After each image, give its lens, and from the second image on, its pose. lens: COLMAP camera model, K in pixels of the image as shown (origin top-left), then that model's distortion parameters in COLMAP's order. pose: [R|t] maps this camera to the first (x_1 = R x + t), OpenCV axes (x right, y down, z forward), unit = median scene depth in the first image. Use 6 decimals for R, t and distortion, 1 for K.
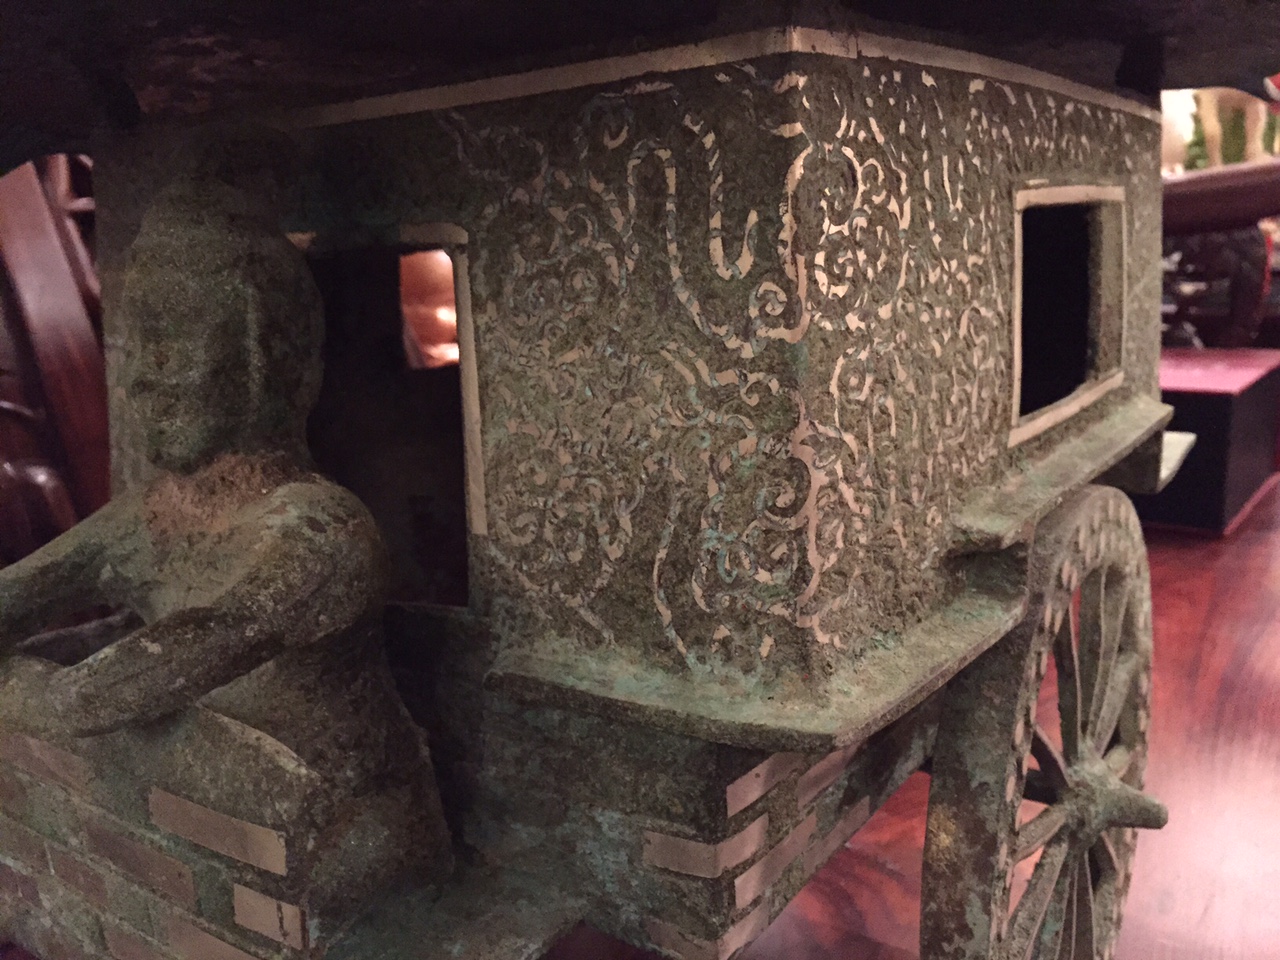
lens RADIAL K [[1081.9, 0, 635.7], [0, 1081.9, 479.9], [0, 0, 1]] dist [0.060539, -0.042497]
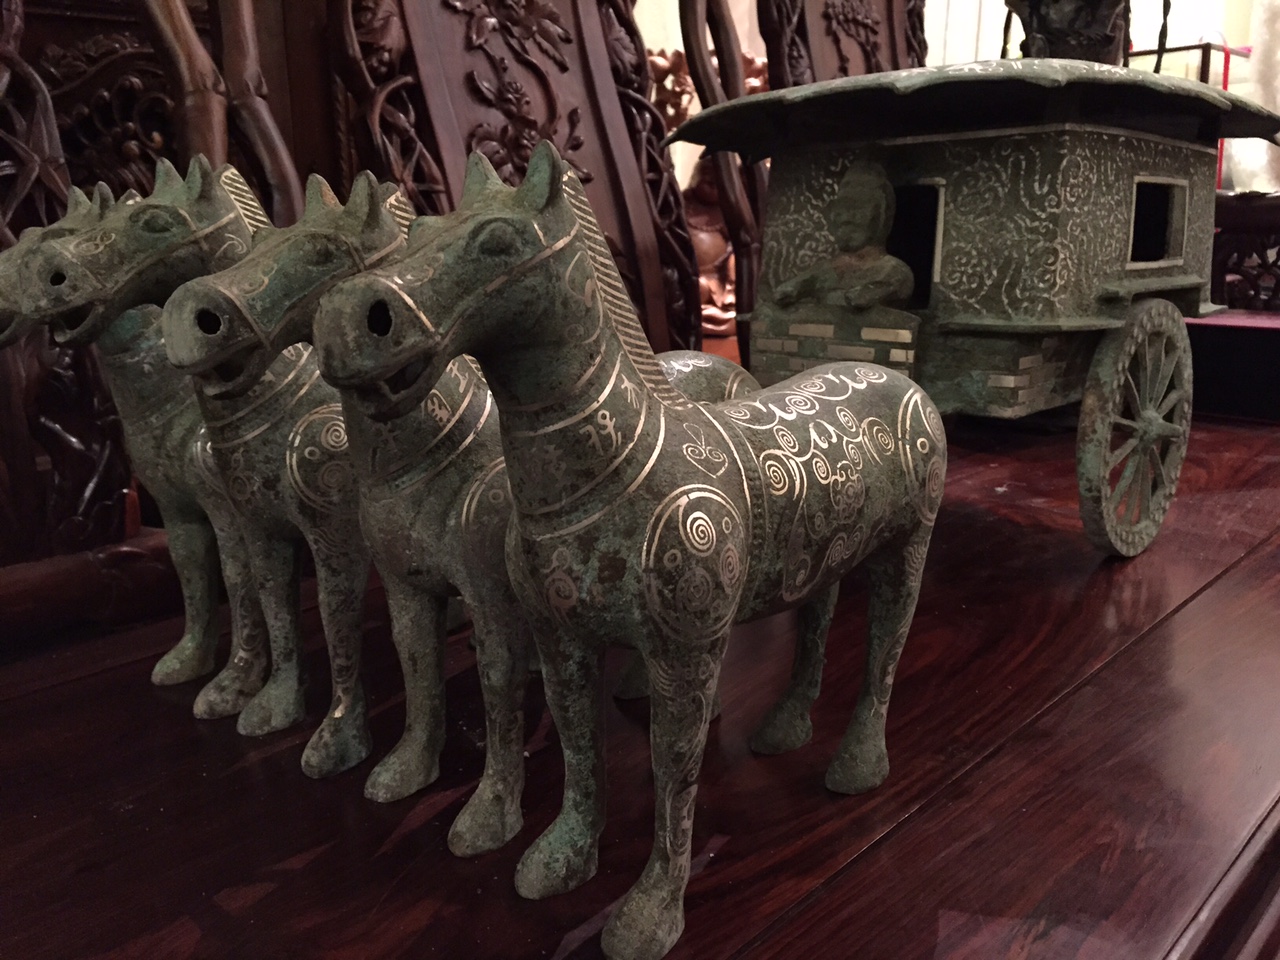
lens RADIAL K [[1081.9, 0, 639.1], [0, 1081.9, 478.1], [0, 0, 1]] dist [0.060539, -0.042497]
pose [[0.990048, 0.076979, -0.117810, -0.630179], [-0.078088, 0.996935, -0.004823, 0.751388], [0.117078, 0.013974, 0.993024, -2.337403]]
